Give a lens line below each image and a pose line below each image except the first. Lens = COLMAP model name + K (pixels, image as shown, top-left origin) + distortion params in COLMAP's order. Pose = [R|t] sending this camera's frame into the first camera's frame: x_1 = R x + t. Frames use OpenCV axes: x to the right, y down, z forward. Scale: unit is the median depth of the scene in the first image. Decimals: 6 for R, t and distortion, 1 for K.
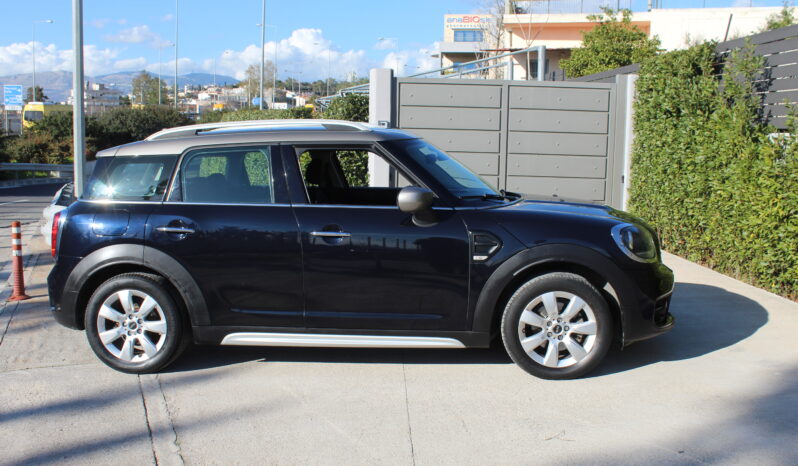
lens RADIAL K [[773.0, 0, 396.8], [0, 773.0, 233.3], [0, 0, 1]] dist [-0.170664, 0.178729]
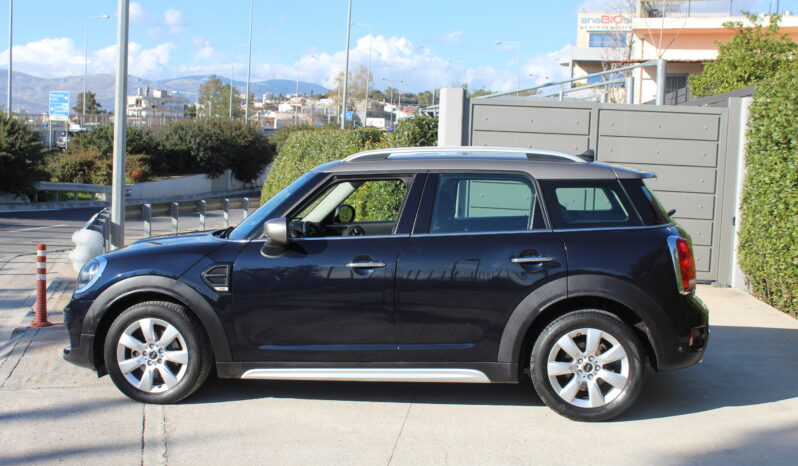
lens RADIAL K [[965.9, 0, 385.5], [0, 965.9, 234.6], [0, 0, 1]] dist [-0.131372, 0.192292]
pose [[0.989608, 0.031601, -0.140273, 0.040057], [-0.038410, 0.998198, -0.046100, 0.004558], [0.138563, 0.051009, 0.989039, -0.060133]]
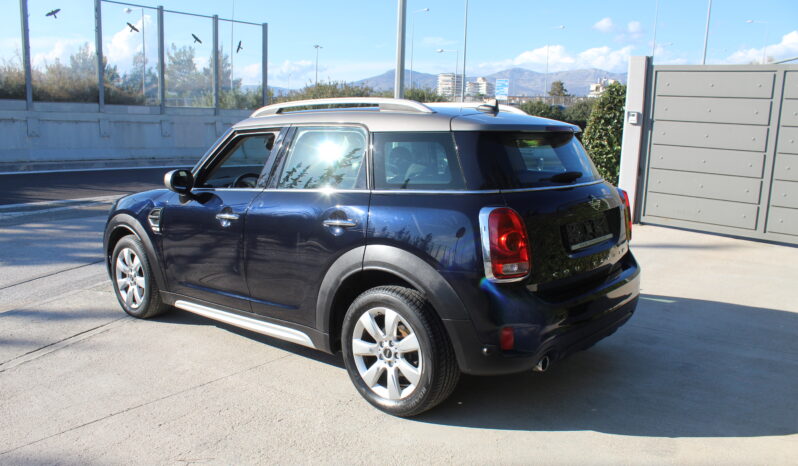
lens RADIAL K [[669.0, 0, 398.4], [0, 669.0, 239.7], [0, 0, 1]] dist [-0.175975, 0.170497]
pose [[0.764420, 0.124851, -0.632514, 0.180955], [-0.095974, 0.992175, 0.079857, -0.016074], [0.637535, -0.000339, 0.770422, 0.120986]]
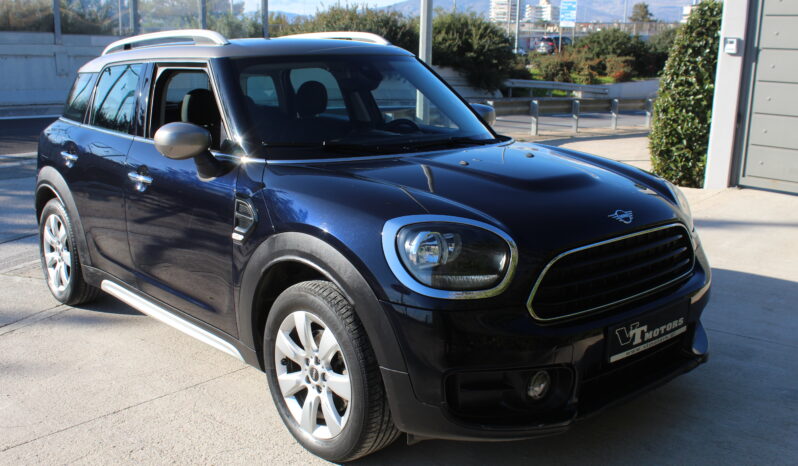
lens RADIAL K [[824.1, 0, 399.5], [0, 824.1, 234.5], [0, 0, 1]] dist [-0.153061, 0.195492]
pose [[0.731190, 0.152924, -0.664813, 0.174658], [-0.094034, 0.987841, 0.123805, -0.018191], [0.675662, -0.028010, 0.736679, 0.149016]]
